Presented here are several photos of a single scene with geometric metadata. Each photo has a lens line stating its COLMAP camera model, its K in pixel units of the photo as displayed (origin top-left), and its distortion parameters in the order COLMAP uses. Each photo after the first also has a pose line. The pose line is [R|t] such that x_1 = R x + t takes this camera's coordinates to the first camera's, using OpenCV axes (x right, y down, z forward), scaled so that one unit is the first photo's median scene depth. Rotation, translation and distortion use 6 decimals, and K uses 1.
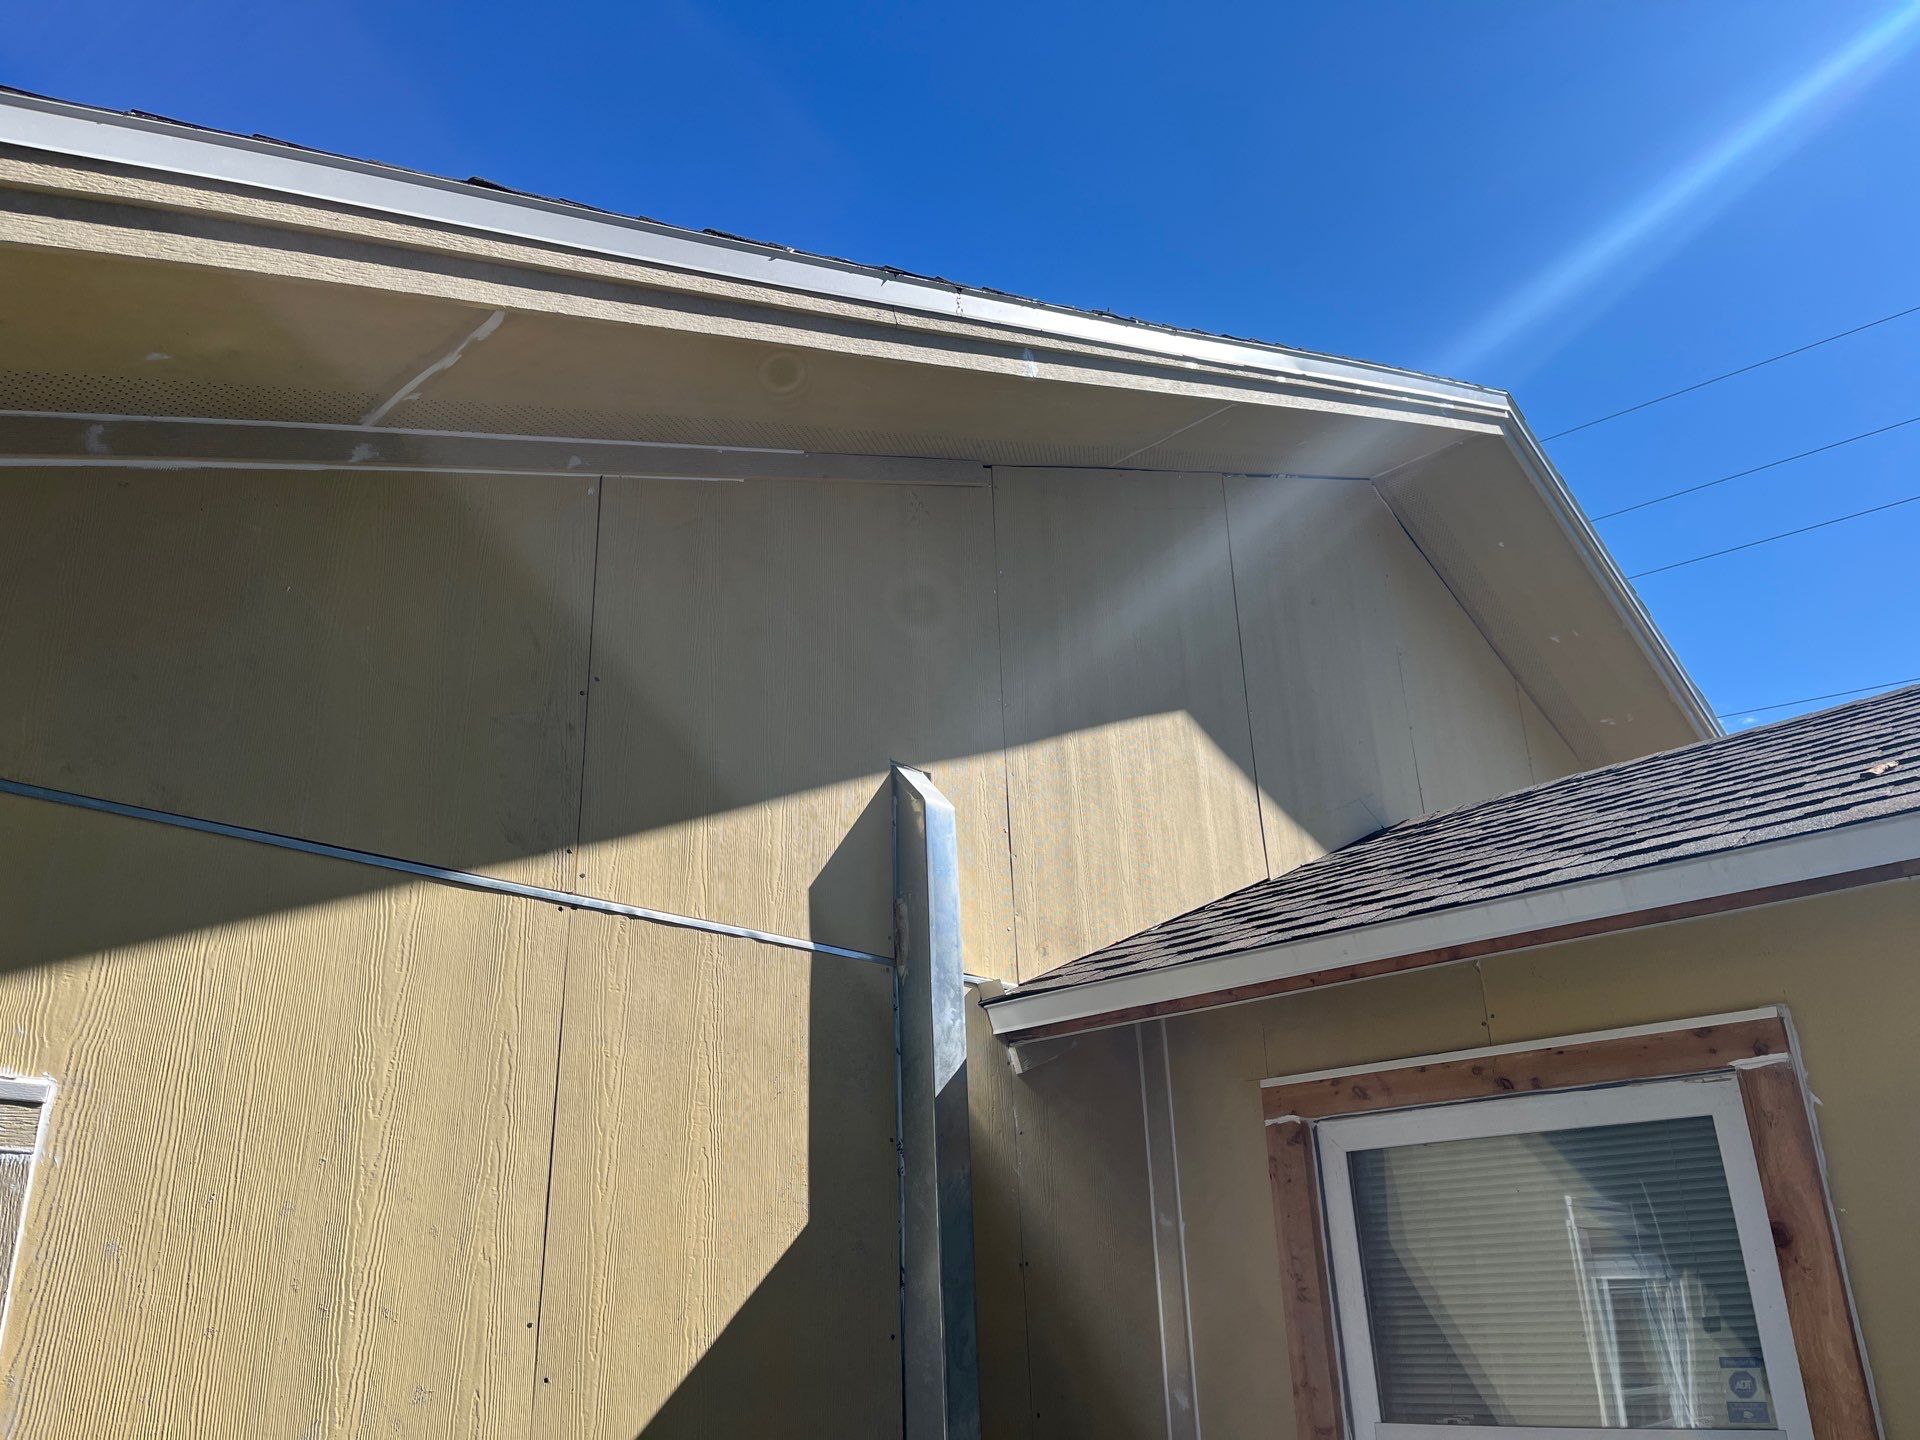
lens RADIAL K [[1465.9, 0, 957.1], [0, 1465.9, 734.5], [0, 0, 1]] dist [0.058666, -0.079459]
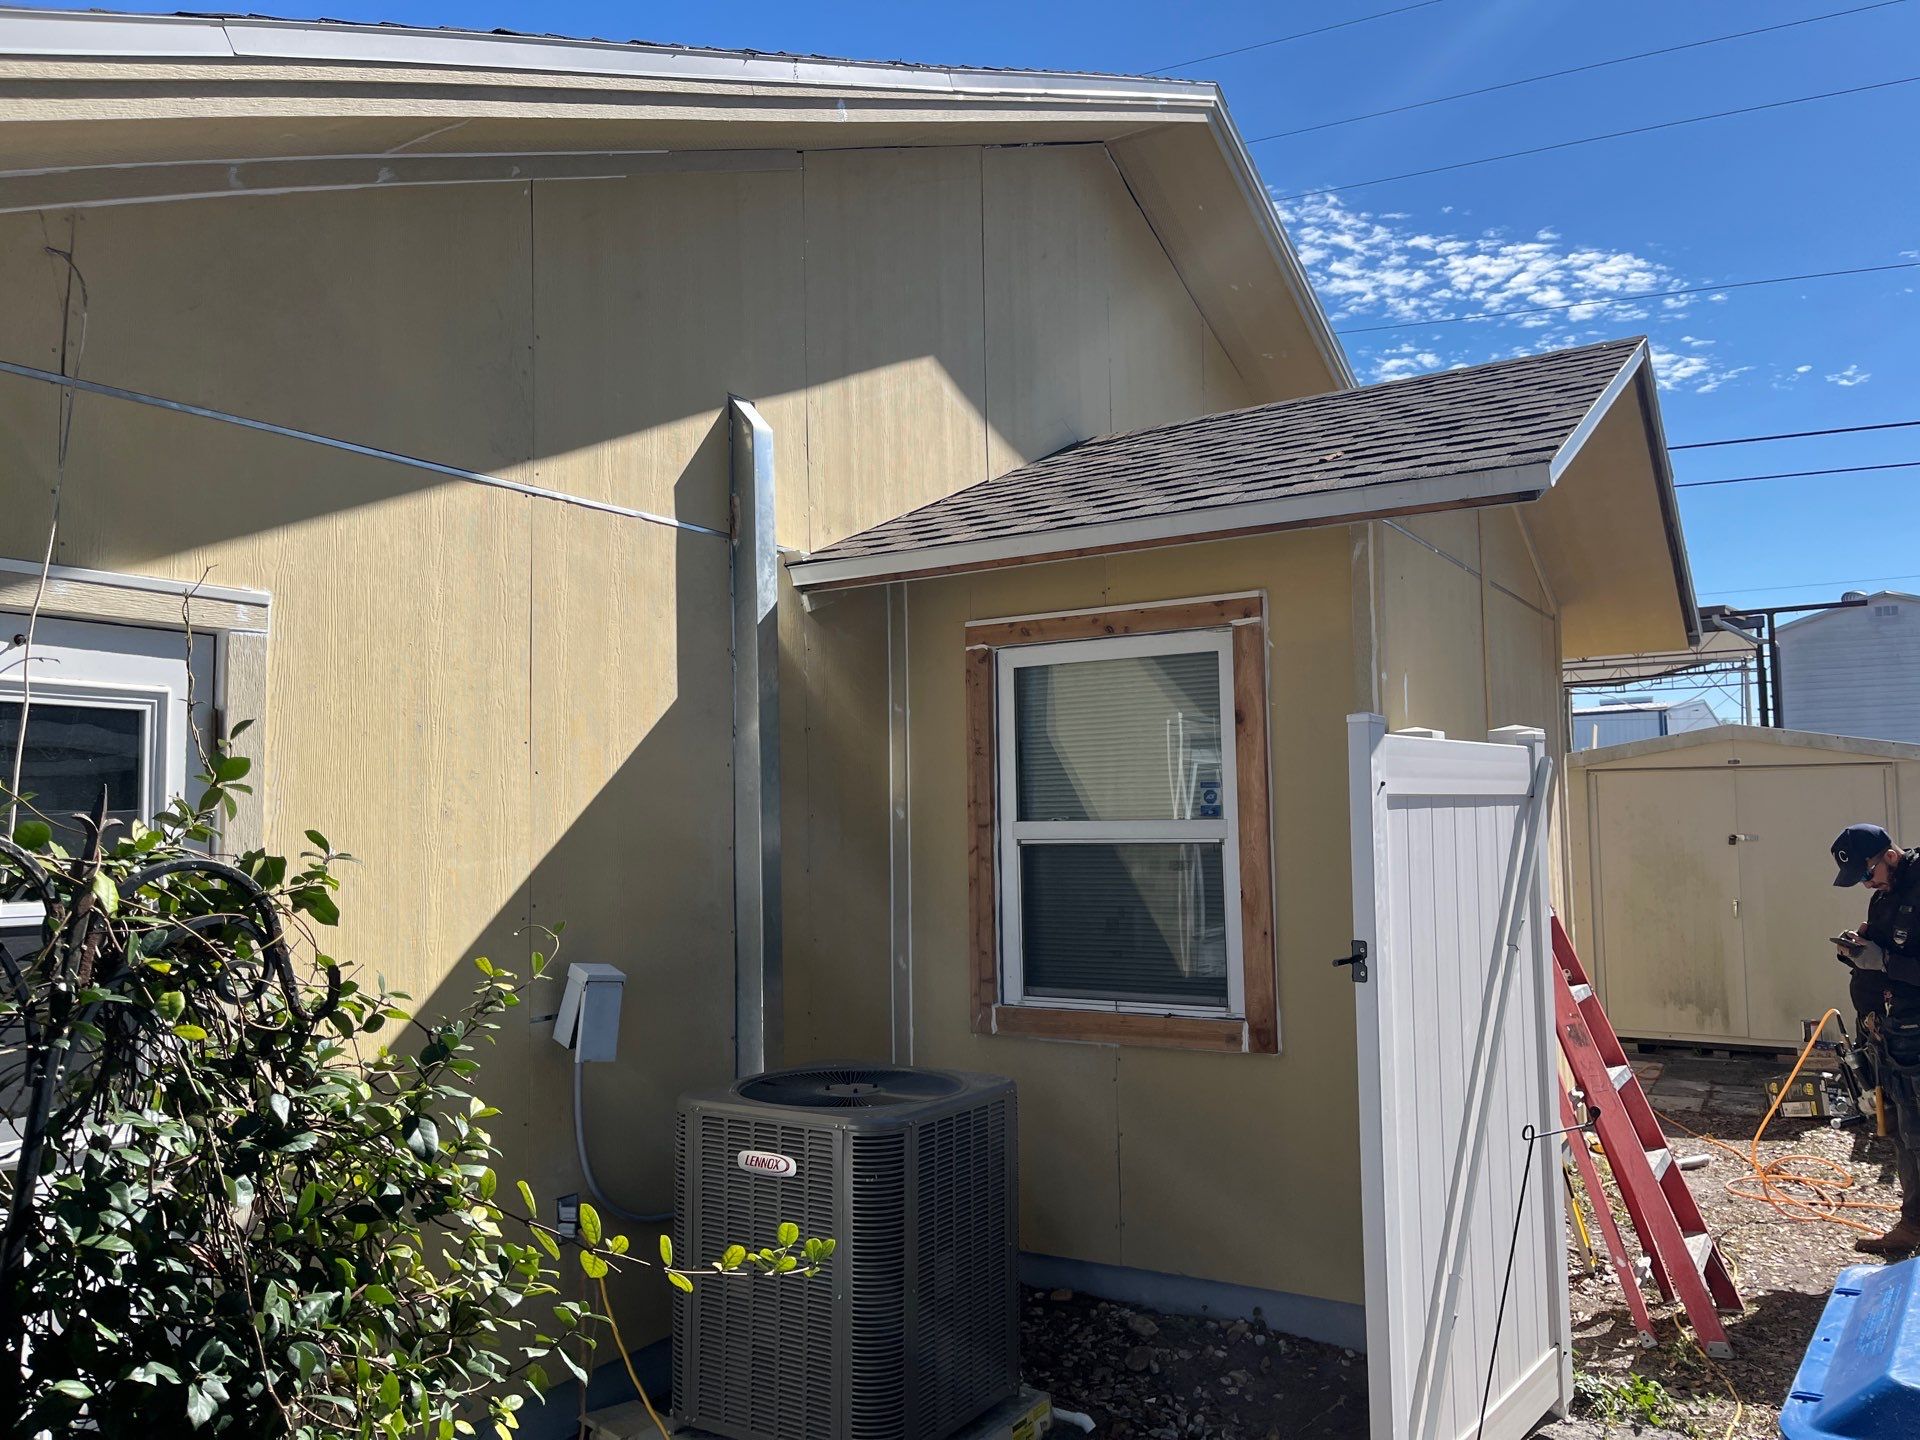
lens RADIAL K [[1465.9, 0, 955.2], [0, 1465.9, 729.3], [0, 0, 1]] dist [0.058666, -0.079459]
pose [[0.984370, 0.026927, 0.174041, -0.072593], [-0.078344, 0.952027, 0.295815, -0.118664], [-0.157726, -0.304826, 0.939257, -0.503854]]
